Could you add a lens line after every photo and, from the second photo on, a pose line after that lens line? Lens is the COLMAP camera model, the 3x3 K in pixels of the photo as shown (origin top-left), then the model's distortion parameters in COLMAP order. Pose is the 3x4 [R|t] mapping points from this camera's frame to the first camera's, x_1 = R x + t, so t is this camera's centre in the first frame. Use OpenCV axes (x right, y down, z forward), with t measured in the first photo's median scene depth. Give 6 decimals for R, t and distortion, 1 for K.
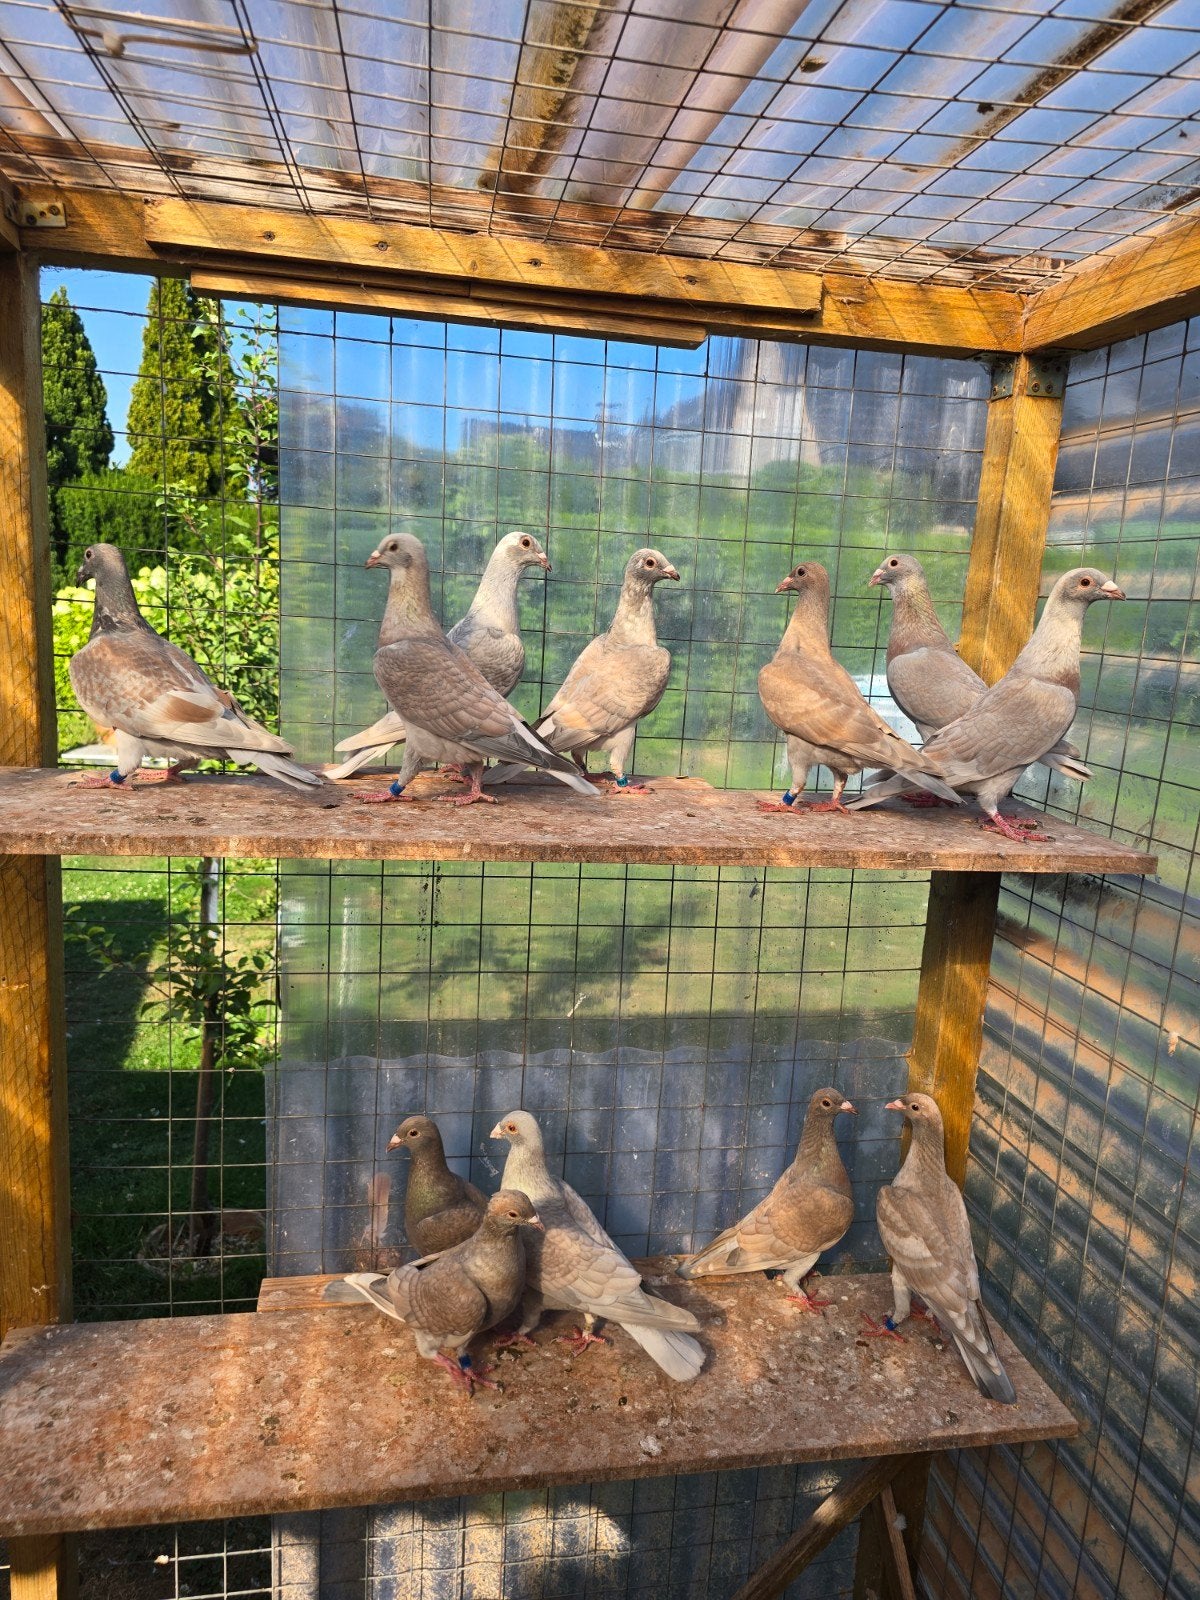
lens RADIAL K [[1077.4, 0, 597.7], [0, 1077.4, 794.6], [0, 0, 1]] dist [0.031155, -0.030054]
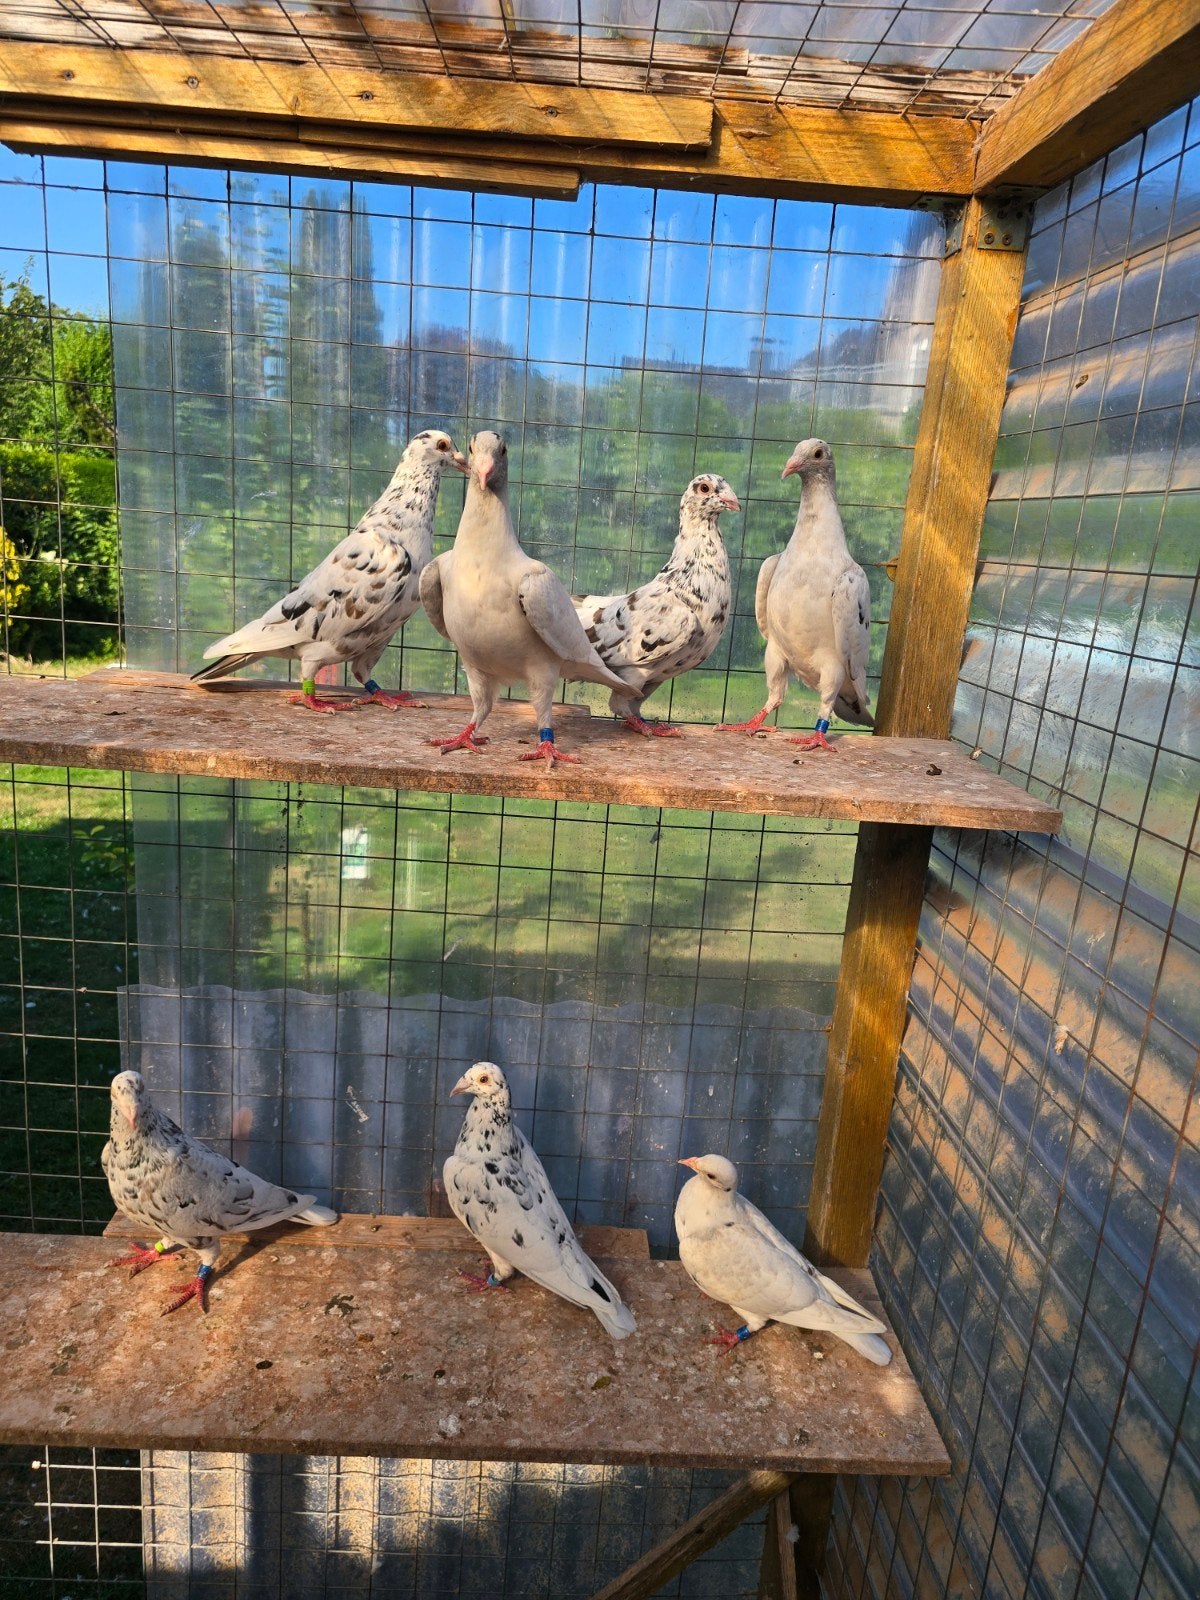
lens RADIAL K [[1077.4, 0, 600.9], [0, 1077.4, 806.2], [0, 0, 1]] dist [0.031155, -0.030054]
pose [[0.988329, 0.048426, -0.144435, 0.263694], [-0.040104, 0.997394, 0.059981, 0.015777], [0.146964, -0.053488, 0.987695, 0.130262]]
